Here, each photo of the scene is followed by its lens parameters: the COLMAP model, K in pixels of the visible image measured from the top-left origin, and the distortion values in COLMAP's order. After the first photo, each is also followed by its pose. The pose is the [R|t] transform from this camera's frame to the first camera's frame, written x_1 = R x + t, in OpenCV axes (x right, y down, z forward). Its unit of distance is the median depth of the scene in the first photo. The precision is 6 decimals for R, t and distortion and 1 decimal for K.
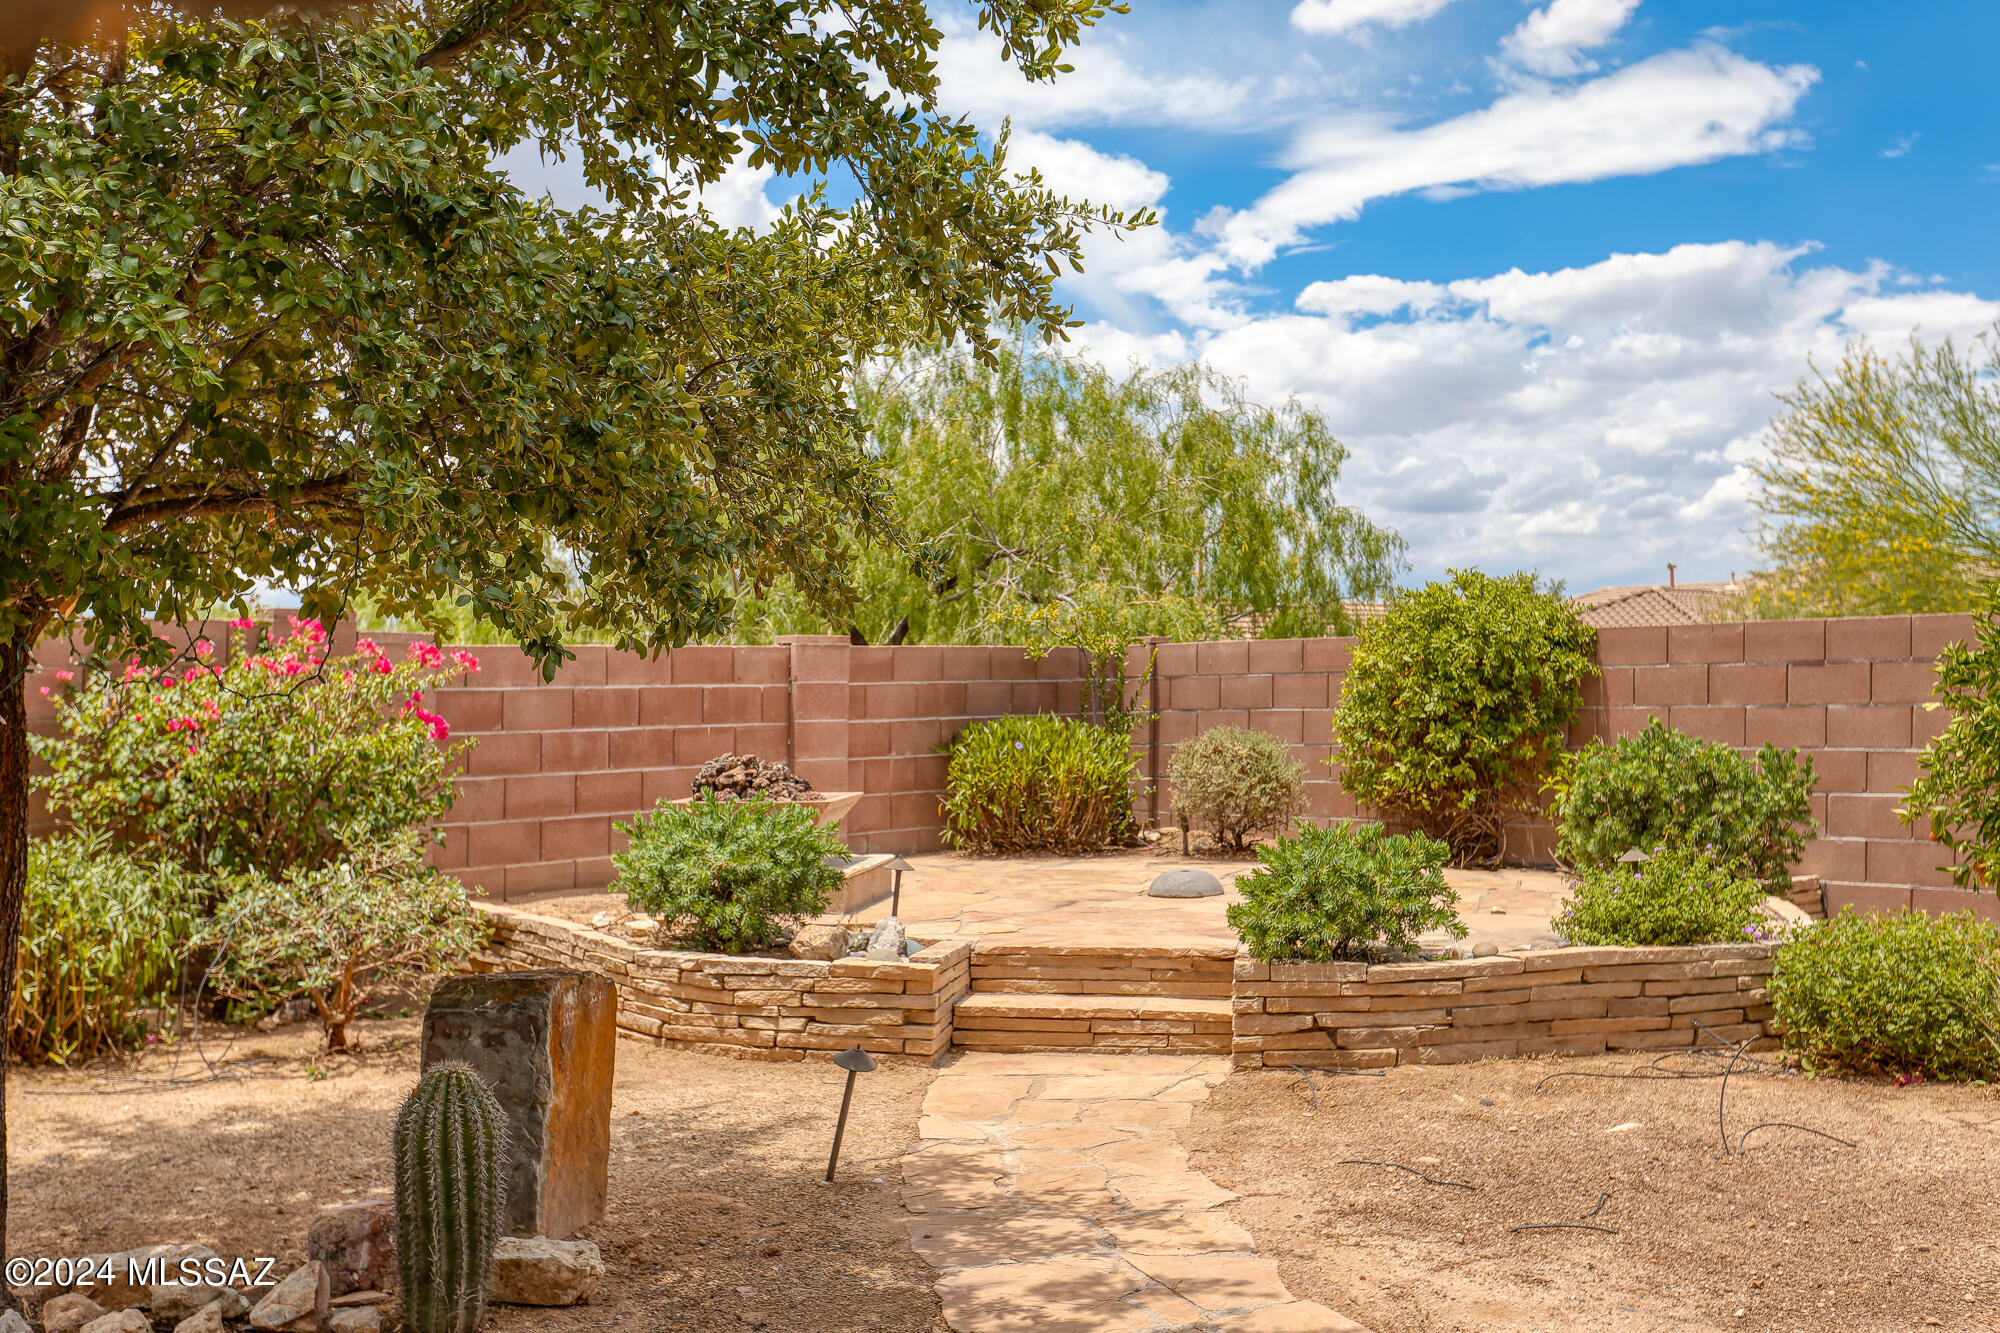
lens RADIAL K [[1944.7, 0, 1000.0], [0, 1944.7, 666.5], [0, 0, 1]] dist [0.008979, 0.006043]
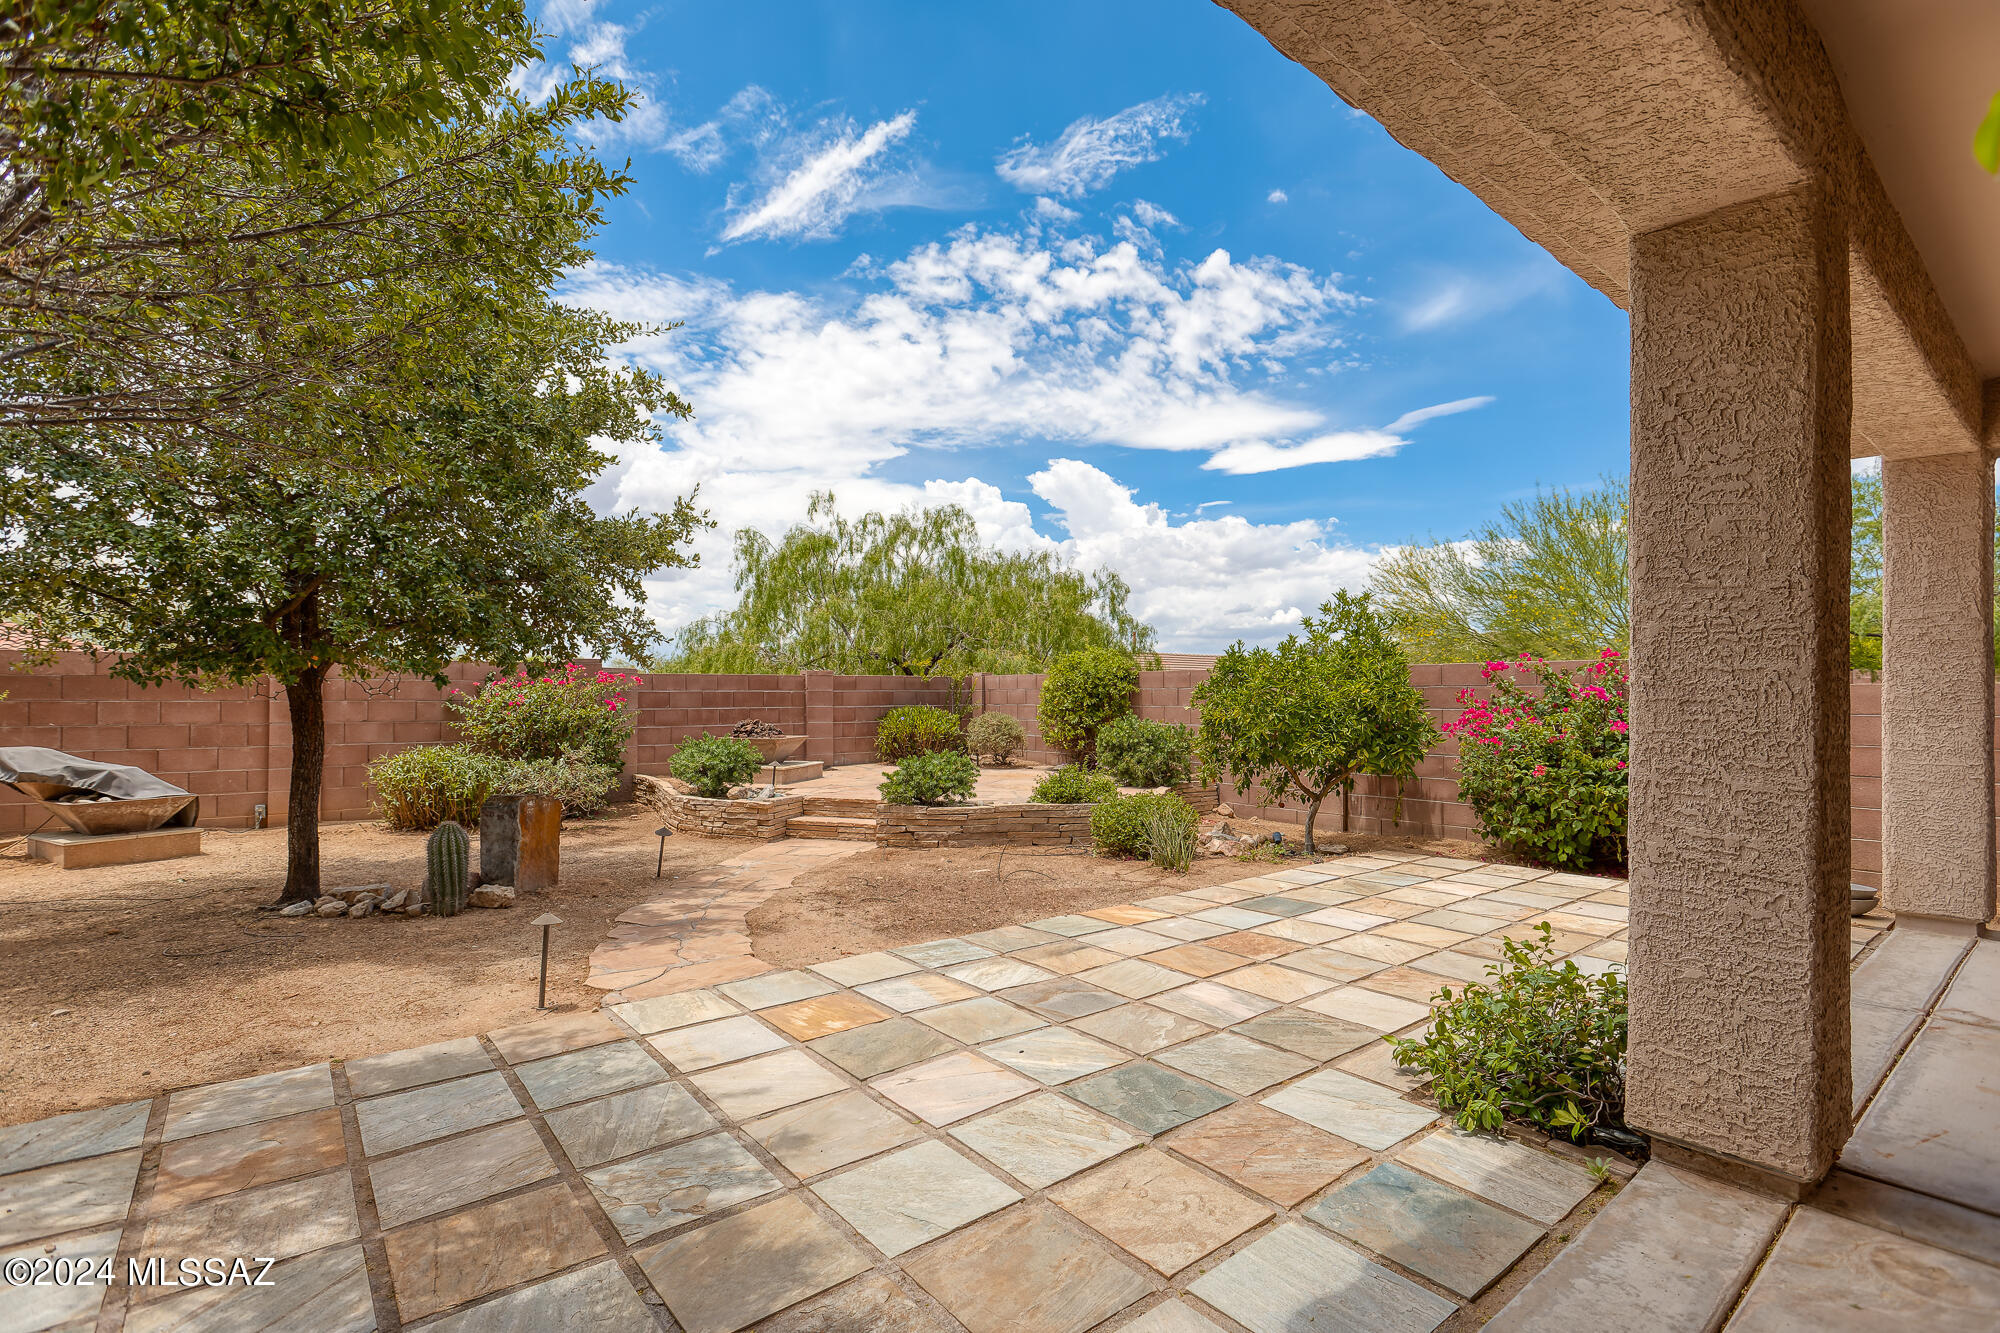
lens RADIAL K [[908.9, 0, 995.0], [0, 908.9, 683.9], [0, 0, 1]] dist [-0.009269, 0.009278]
pose [[0.993170, 0.013373, -0.115909, 0.385639], [-0.012948, 0.999906, 0.004418, -0.011543], [0.115957, -0.002887, 0.993250, -0.147336]]
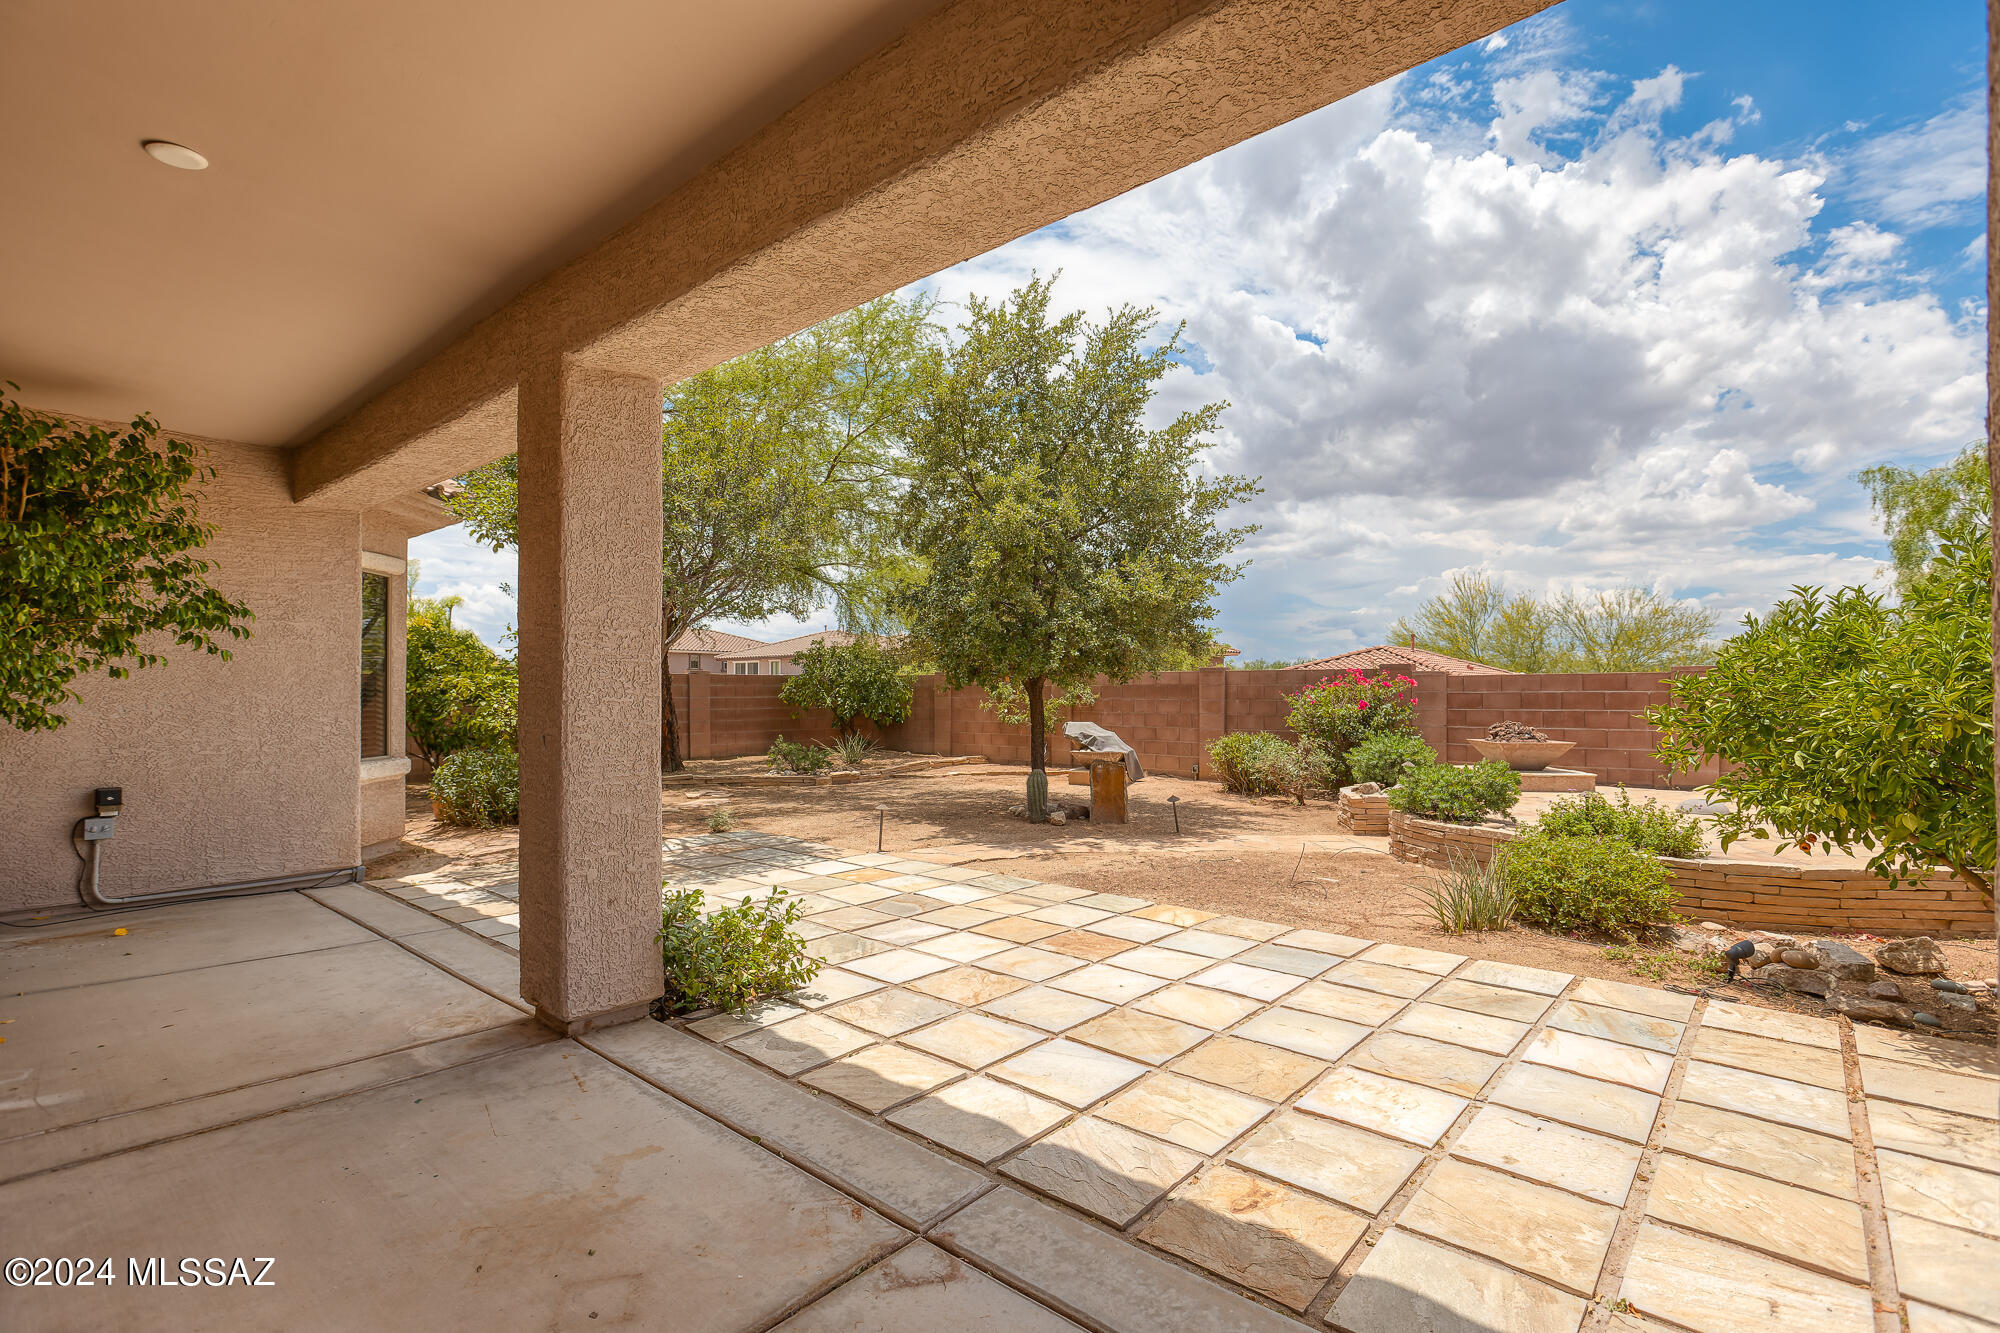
lens RADIAL K [[893.7, 0, 1000.0], [0, 893.7, 666.5], [0, 0, 1]] dist [-0.001198, 0.000208]
pose [[0.057470, -0.018029, -0.998184, 1.145275], [0.012786, 0.999768, -0.017321, -0.012733], [0.998265, -0.011767, 0.057687, 0.435086]]
